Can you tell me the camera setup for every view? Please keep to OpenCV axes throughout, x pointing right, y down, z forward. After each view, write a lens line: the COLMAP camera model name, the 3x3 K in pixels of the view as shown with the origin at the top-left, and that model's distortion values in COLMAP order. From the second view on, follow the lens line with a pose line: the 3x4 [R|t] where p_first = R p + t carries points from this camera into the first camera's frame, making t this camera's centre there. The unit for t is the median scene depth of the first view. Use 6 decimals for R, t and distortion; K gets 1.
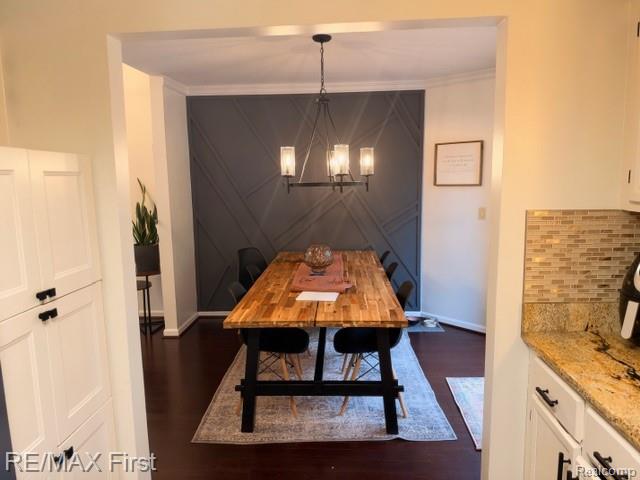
lens RADIAL K [[463.4, 0, 317.2], [0, 463.4, 240.6], [0, 0, 1]] dist [-0.006999, 0.000340]
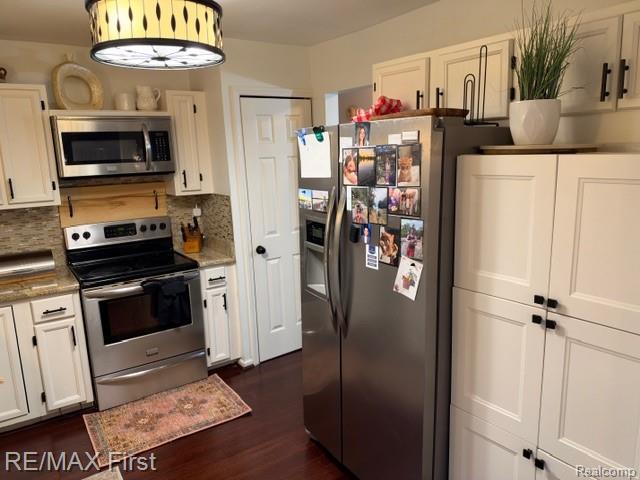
lens RADIAL K [[463.4, 0, 318.8], [0, 463.4, 235.3], [0, 0, 1]] dist [-0.006999, 0.000340]
pose [[-0.792741, 0.157665, -0.588816, 0.130283], [-0.034260, 0.952919, 0.301285, -0.108109], [0.608595, 0.259014, -0.750016, 0.502209]]
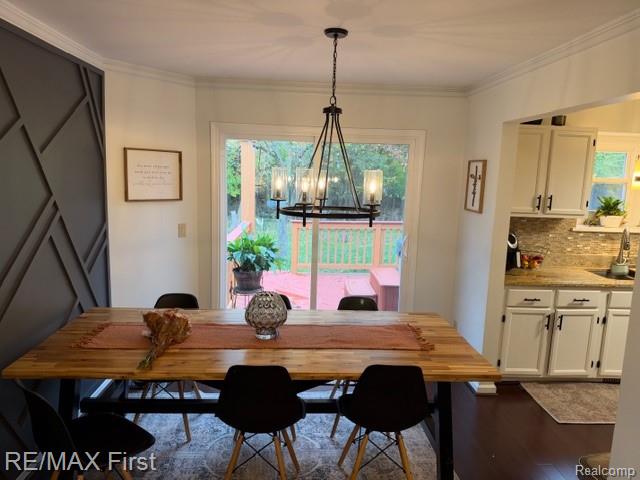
lens RADIAL K [[463.4, 0, 322.3], [0, 463.4, 234.9], [0, 0, 1]] dist [-0.006999, 0.000340]
pose [[-0.086114, -0.114441, 0.989691, -0.572736], [0.104362, 0.986879, 0.123197, -0.133230], [-0.990804, 0.113896, -0.073040, 0.788121]]
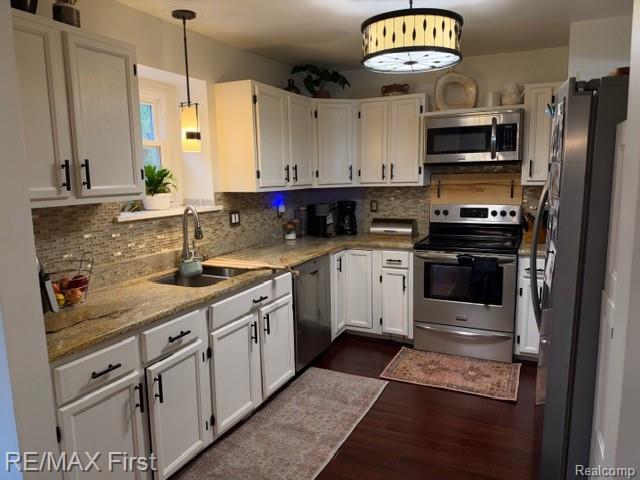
lens RADIAL K [[463.4, 0, 325.9], [0, 463.4, 236.4], [0, 0, 1]] dist [-0.006999, 0.000340]
pose [[-0.923216, -0.010151, 0.384148, -0.160102], [0.094848, 0.962704, 0.253388, -0.078779], [-0.372393, 0.270367, -0.887821, 0.635764]]
